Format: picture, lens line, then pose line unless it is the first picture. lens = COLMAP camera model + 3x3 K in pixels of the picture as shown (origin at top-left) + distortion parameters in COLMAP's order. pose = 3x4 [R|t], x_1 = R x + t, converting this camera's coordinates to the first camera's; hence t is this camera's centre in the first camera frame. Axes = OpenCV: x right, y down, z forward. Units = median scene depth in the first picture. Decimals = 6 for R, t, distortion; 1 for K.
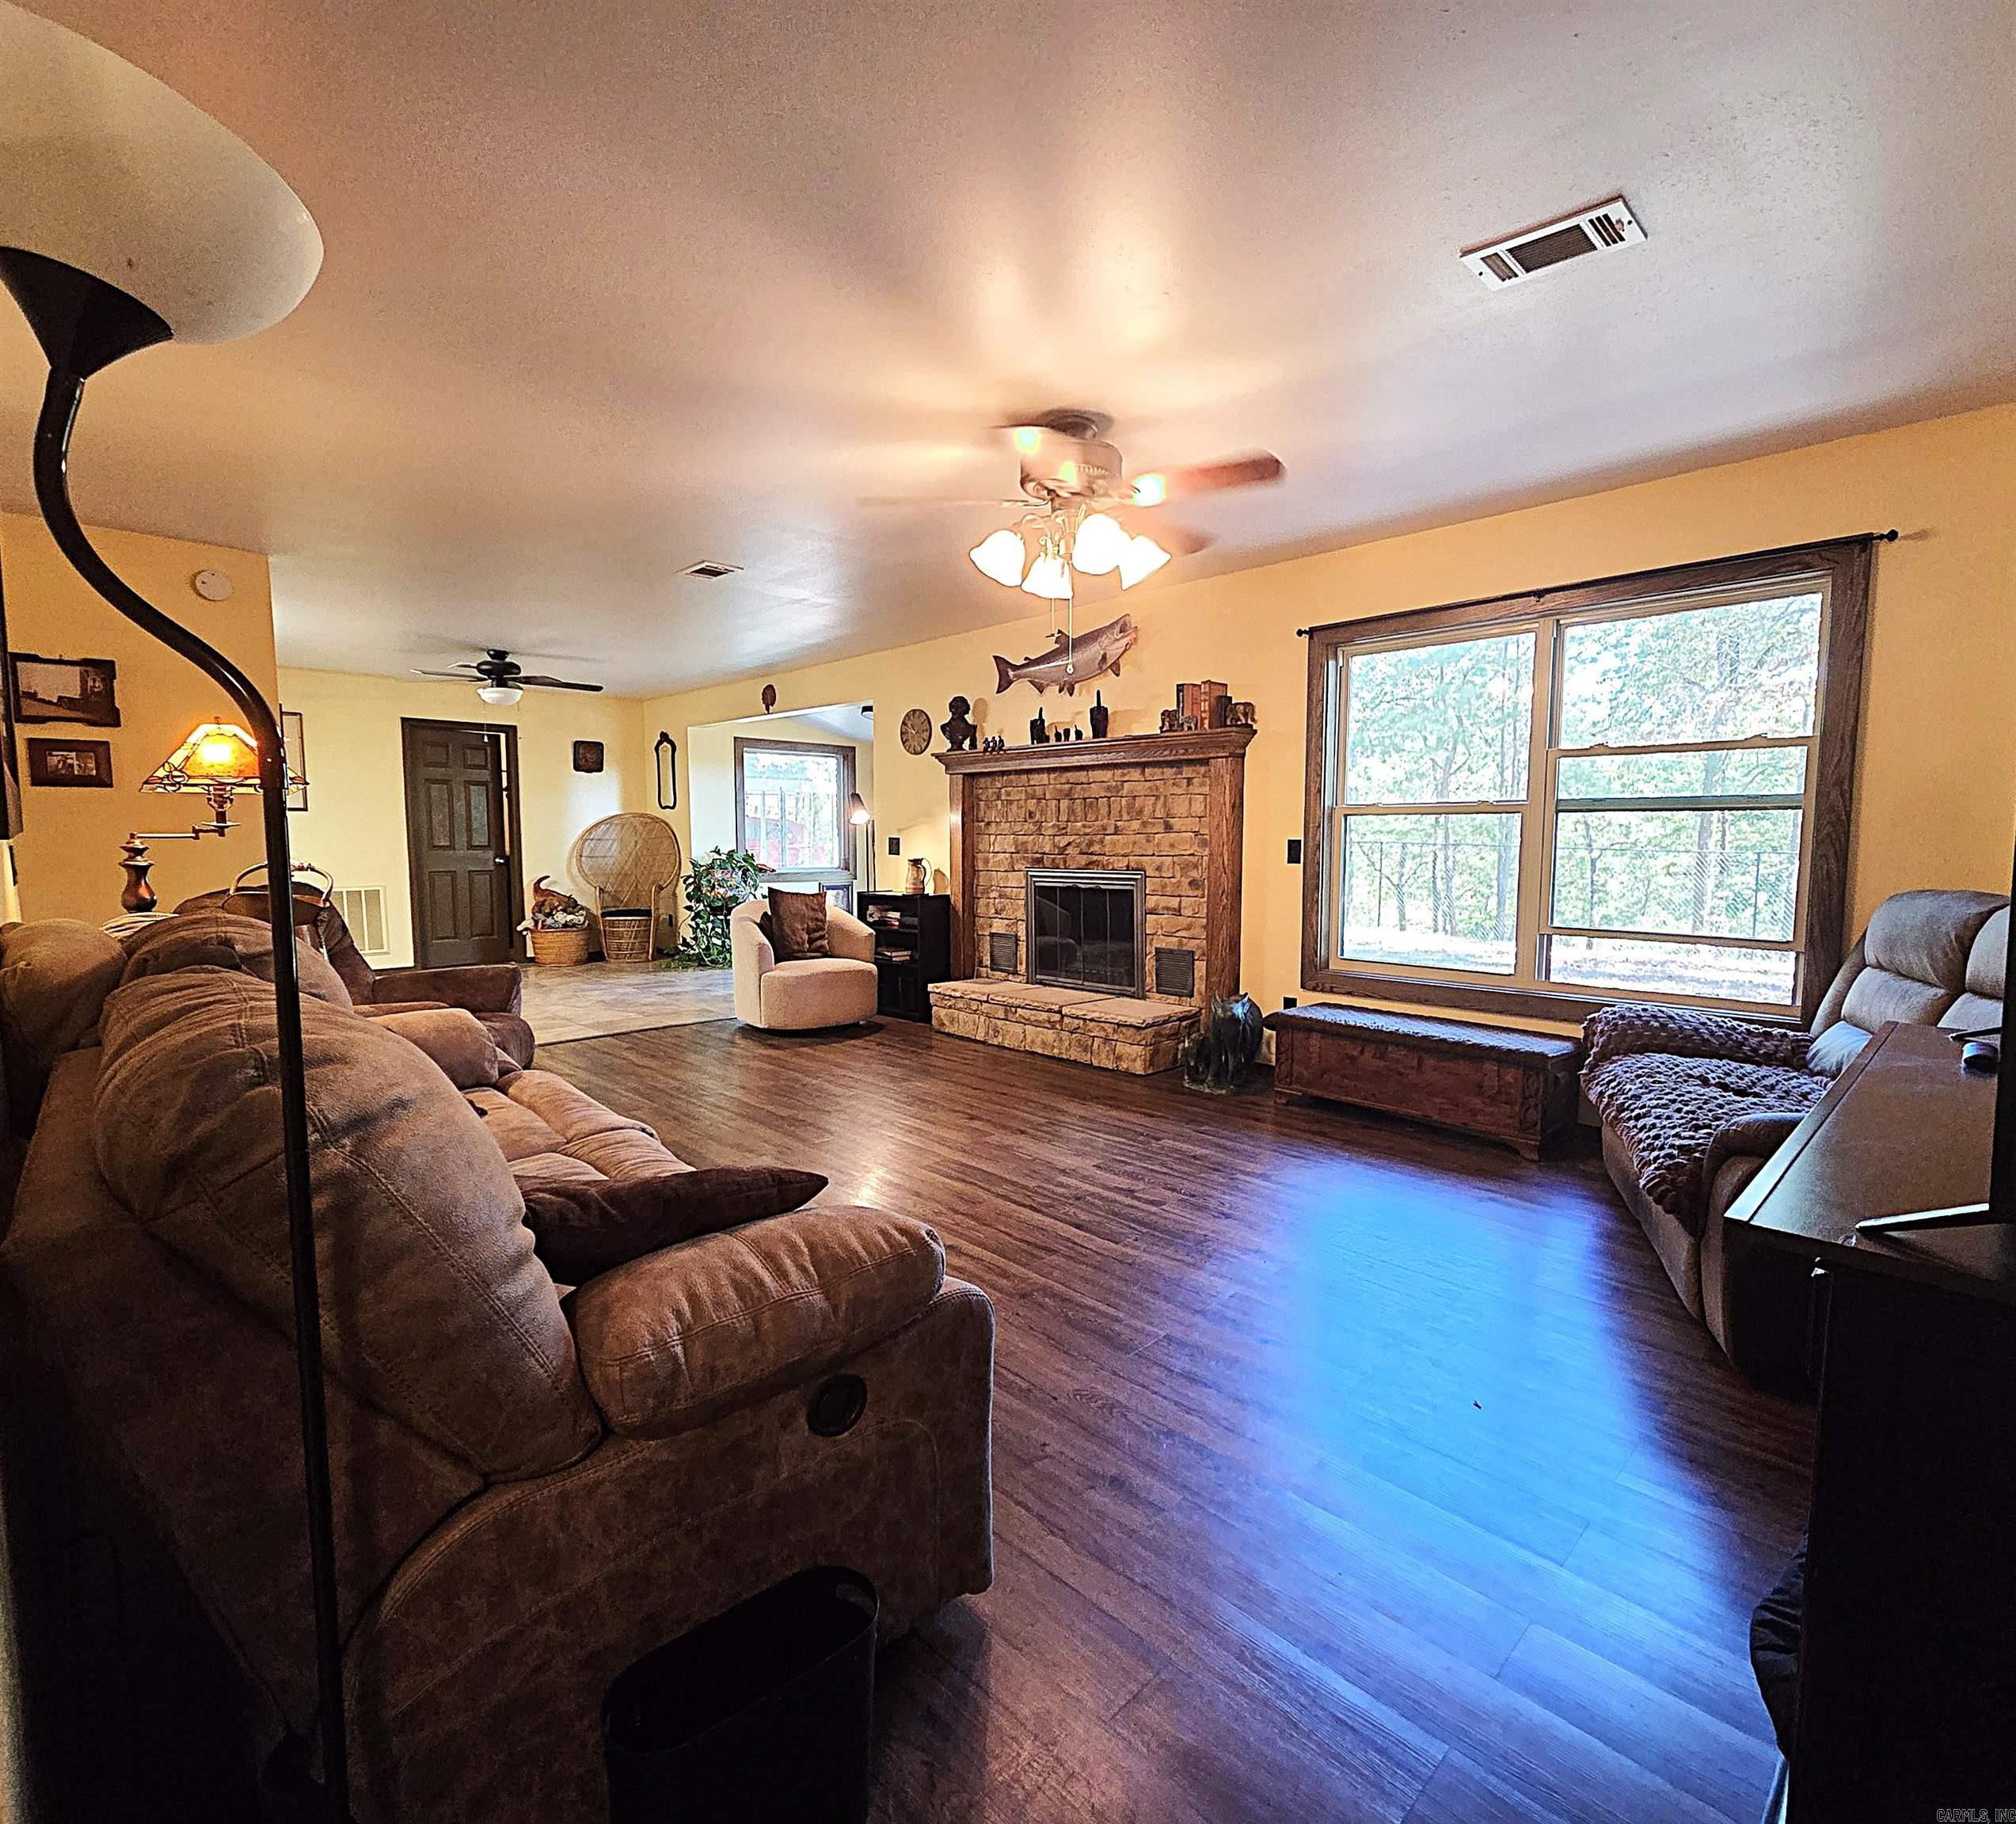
lens RADIAL K [[1013.2, 0, 1012.1], [0, 1013.2, 918.5], [0, 0, 1]] dist [0.001372, -0.000185]
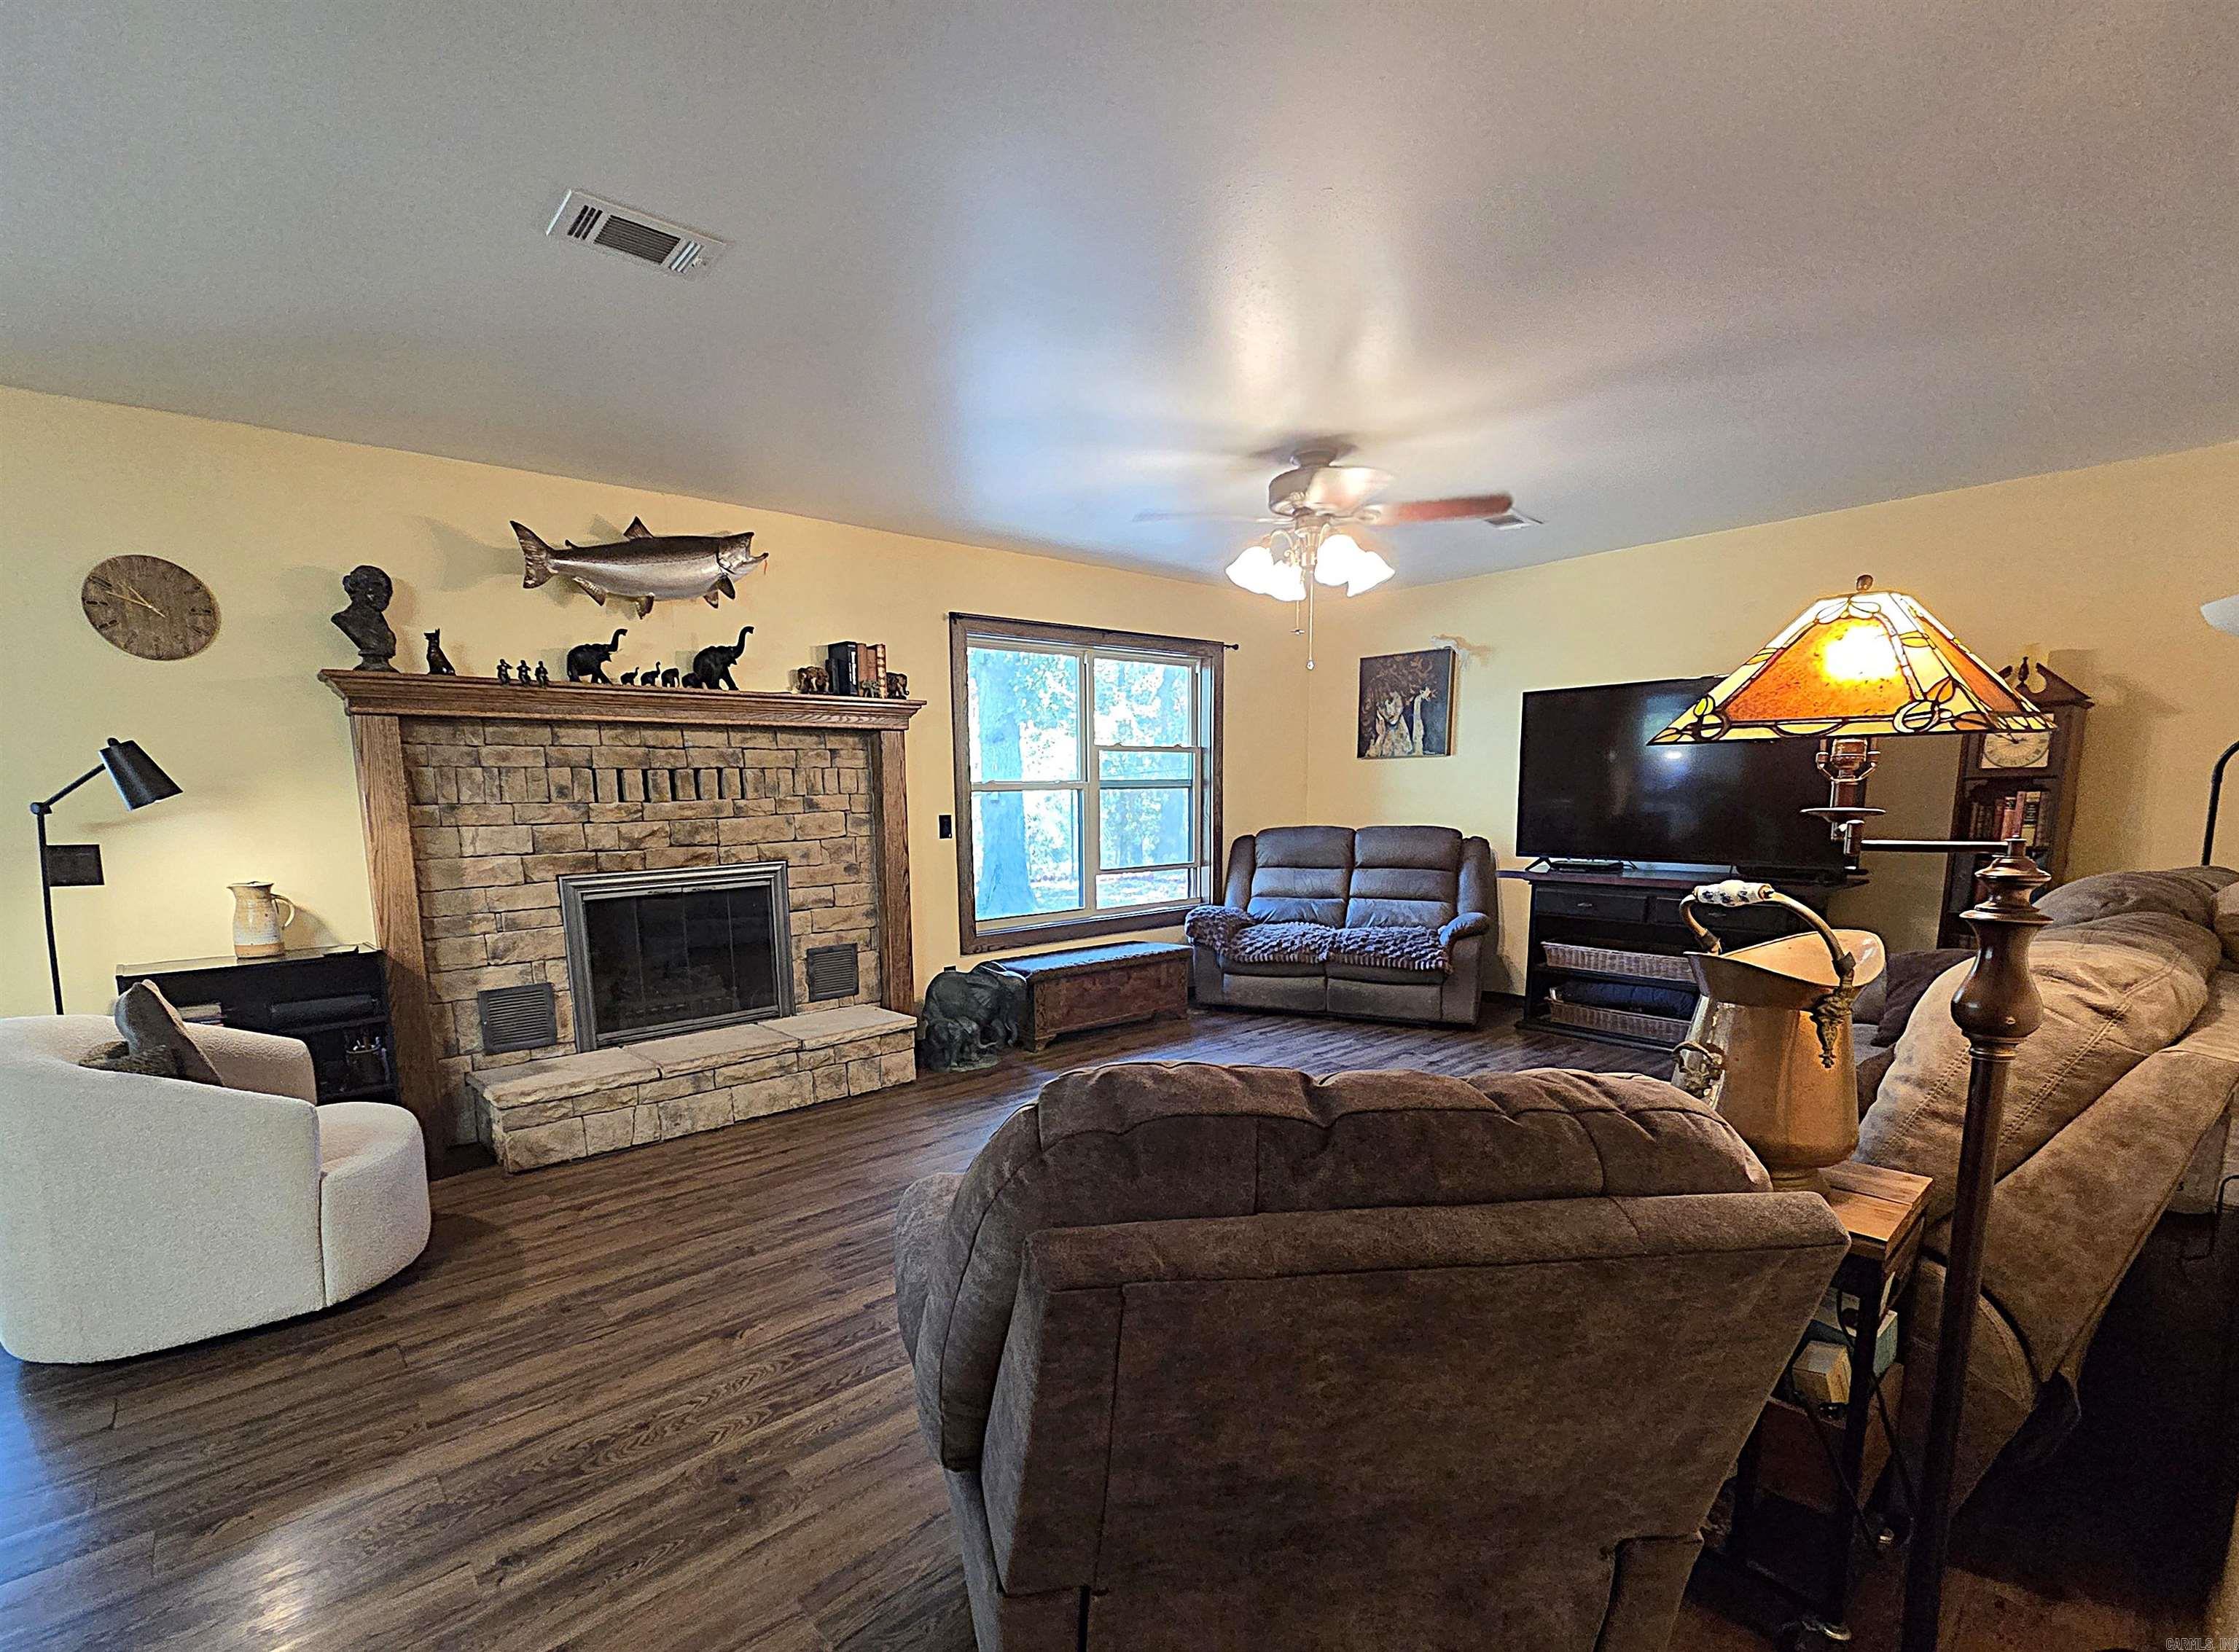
lens RADIAL K [[1010.9, 0, 1080.5], [0, 1010.9, 944.2], [0, 0, 1]] dist [-0.002759, -0.000534]
pose [[0.058909, -0.147987, 0.987233, -0.685106], [0.103719, 0.984506, 0.141390, -0.072194], [-0.992861, 0.094066, 0.073346, 0.721482]]
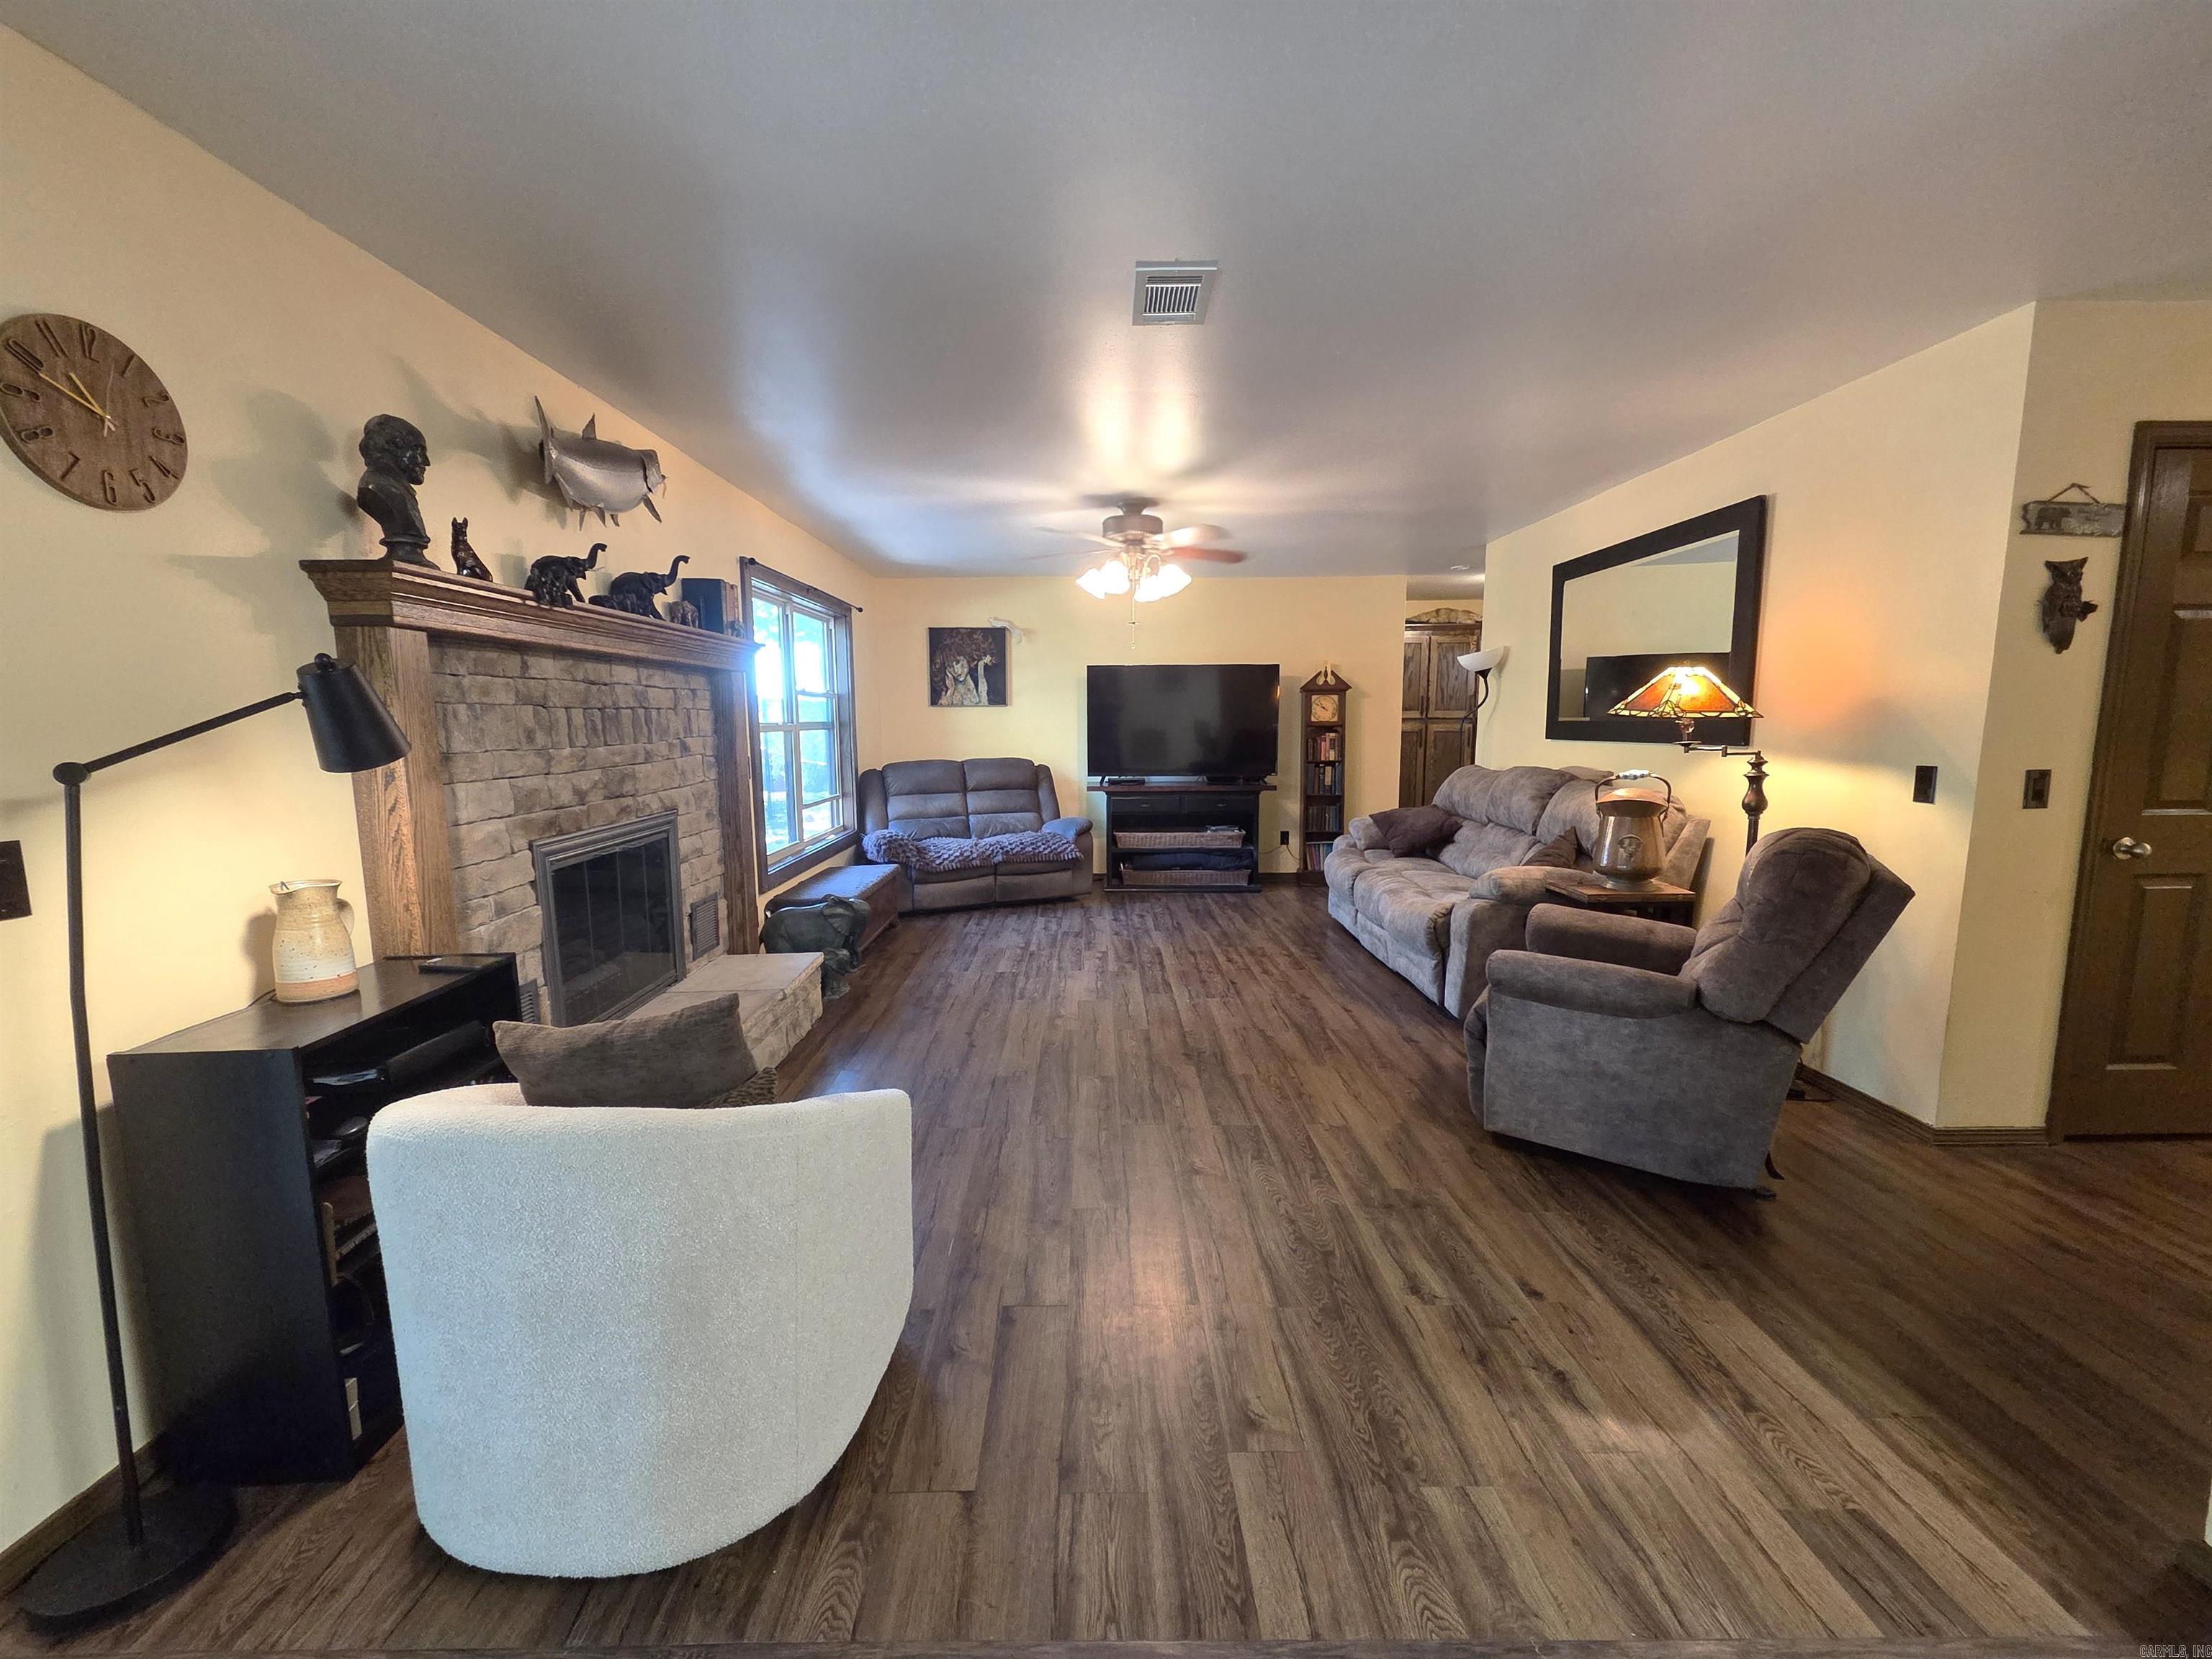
lens RADIAL K [[894.9, 0, 1106.1], [0, 894.9, 823.5], [0, 0, 1]] dist [0.001238, 0.000353]
pose [[-0.727314, -0.071926, 0.682525, -0.564542], [0.069983, 0.981536, 0.178013, -0.134236], [-0.682727, 0.177237, -0.708852, 1.276371]]
